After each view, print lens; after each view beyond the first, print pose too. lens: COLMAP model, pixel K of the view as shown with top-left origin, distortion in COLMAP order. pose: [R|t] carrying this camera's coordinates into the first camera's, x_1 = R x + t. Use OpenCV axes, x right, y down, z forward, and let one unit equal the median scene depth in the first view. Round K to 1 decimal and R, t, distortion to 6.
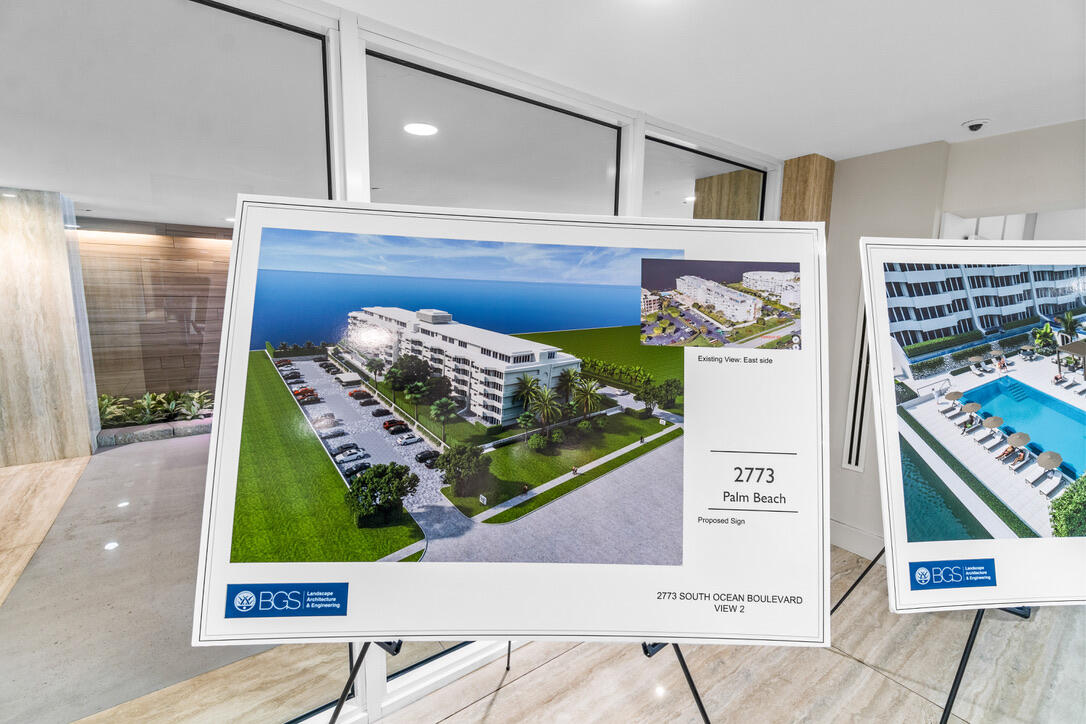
lens RADIAL K [[484.5, 0, 543.0], [0, 484.5, 360.3], [0, 0, 1]] dist [-0.001374, 0.001045]
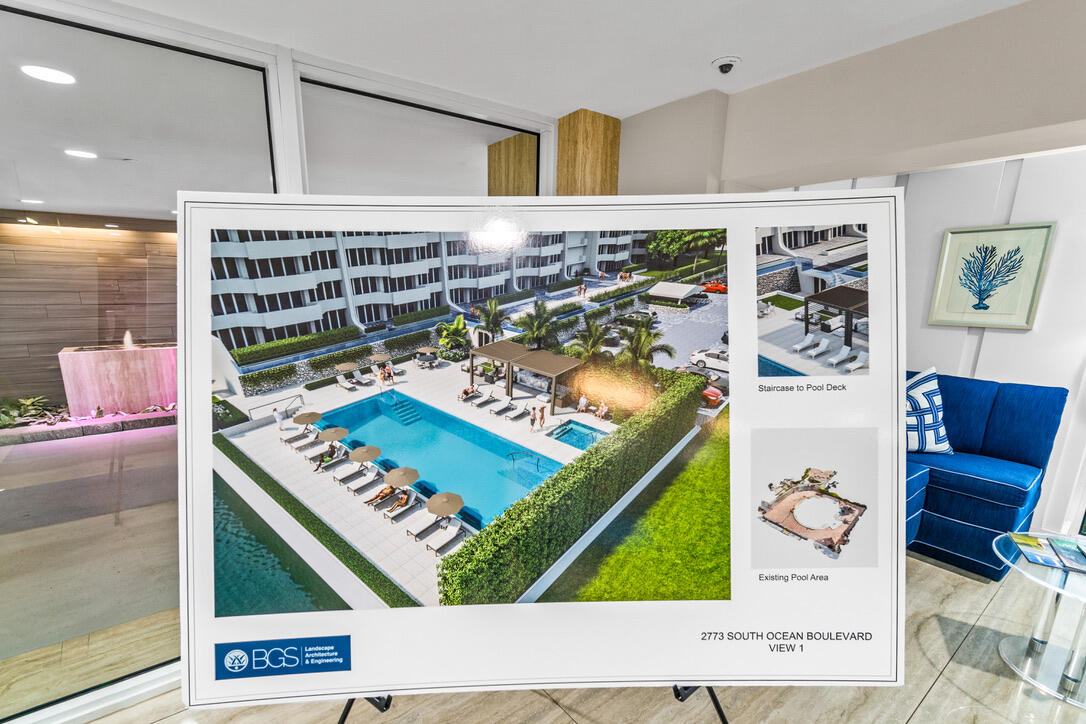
lens RADIAL K [[484.5, 0, 539.1], [0, 484.5, 396.9], [0, 0, 1]] dist [-0.001374, 0.001045]
pose [[0.999990, -0.004465, 0.000147, 1.180413], [0.004429, 0.995301, 0.096733, -0.026184], [-0.000579, -0.096731, 0.995310, 0.282116]]
